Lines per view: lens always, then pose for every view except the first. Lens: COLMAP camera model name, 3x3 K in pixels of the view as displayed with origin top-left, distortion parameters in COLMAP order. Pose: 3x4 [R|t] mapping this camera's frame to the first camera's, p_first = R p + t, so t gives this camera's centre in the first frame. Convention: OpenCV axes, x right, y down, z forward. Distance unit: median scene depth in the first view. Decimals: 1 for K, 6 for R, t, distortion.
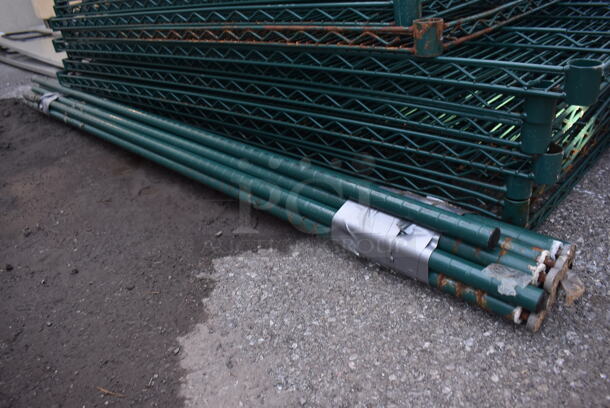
lens RADIAL K [[478.8, 0, 305.0], [0, 478.8, 204.0], [0, 0, 1]] dist [-0.092043, 0.008903]
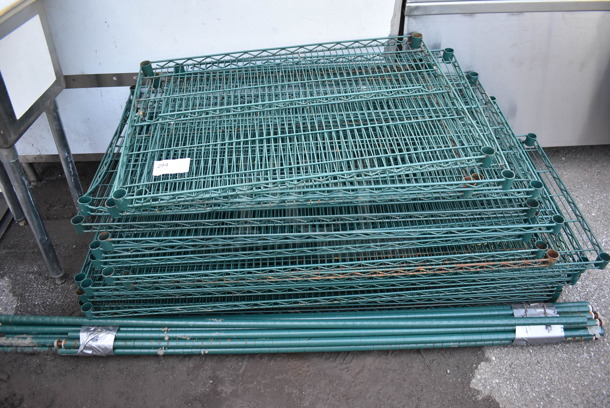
lens RADIAL K [[482.7, 0, 305.0], [0, 482.7, 204.0], [0, 0, 1]] dist [-0.094826, 0.004632]
pose [[0.687268, -0.421179, 0.591837, -1.189444], [0.294556, 0.906345, 0.302946, -1.072110], [-0.664002, -0.033876, 0.746963, 0.045195]]
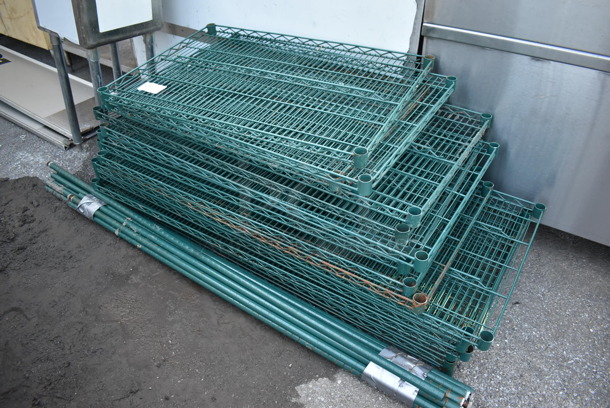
lens RADIAL K [[482.7, 0, 305.0], [0, 482.7, 204.0], [0, 0, 1]] dist [-0.094826, 0.004632]
pose [[0.977393, -0.028162, 0.209545, -0.428316], [-0.003778, 0.988605, 0.150488, -0.709689], [-0.211395, -0.147878, 0.966149, -0.567794]]
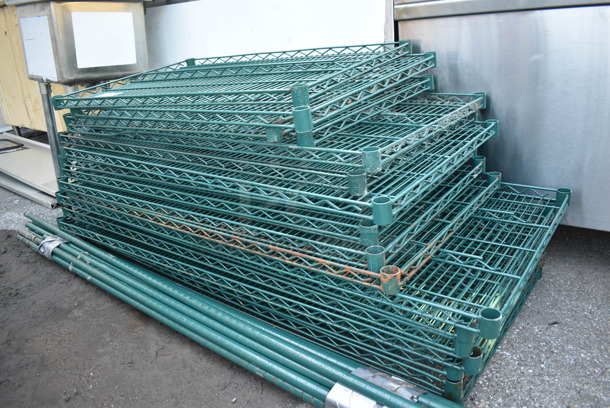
lens RADIAL K [[478.8, 0, 305.0], [0, 478.8, 204.0], [0, 0, 1]] dist [-0.092043, 0.008903]
pose [[0.993937, -0.018018, 0.108463, -0.104872], [0.032655, 0.990344, -0.134731, -0.253323], [-0.104988, 0.137456, 0.984928, -0.307539]]
